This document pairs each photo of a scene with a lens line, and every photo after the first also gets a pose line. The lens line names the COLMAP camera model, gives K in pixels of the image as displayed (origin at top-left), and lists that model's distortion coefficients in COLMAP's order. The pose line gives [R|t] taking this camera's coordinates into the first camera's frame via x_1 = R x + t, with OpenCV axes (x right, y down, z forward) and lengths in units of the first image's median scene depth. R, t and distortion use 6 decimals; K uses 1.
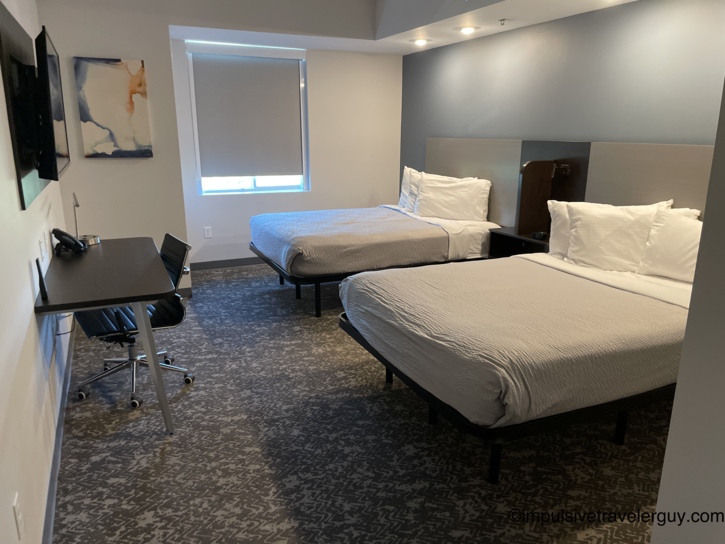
lens RADIAL K [[538.7, 0, 362.5], [0, 538.7, 272.0], [0, 0, 1]] dist [0.004002, -0.066885]
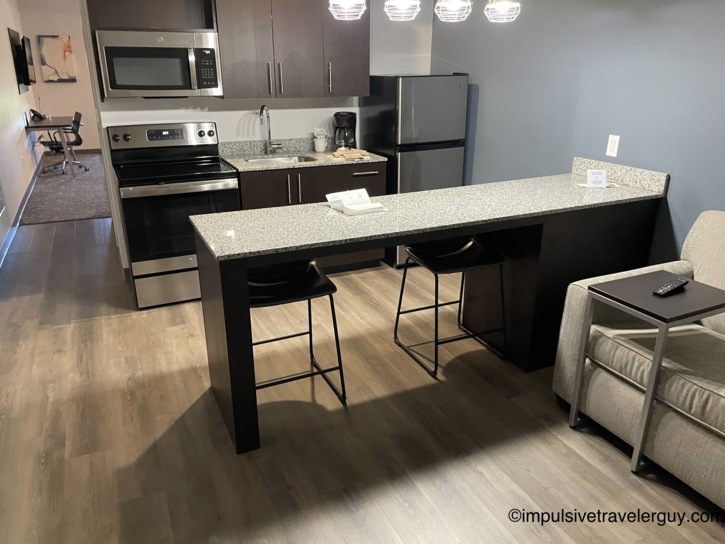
lens RADIAL K [[538.7, 0, 362.5], [0, 538.7, 272.0], [0, 0, 1]] dist [0.004002, -0.066885]
pose [[0.999812, -0.007203, 0.017984, 0.742559], [0.005412, 0.995198, 0.097730, 0.355914], [-0.018602, -0.097615, 0.995050, -1.267983]]
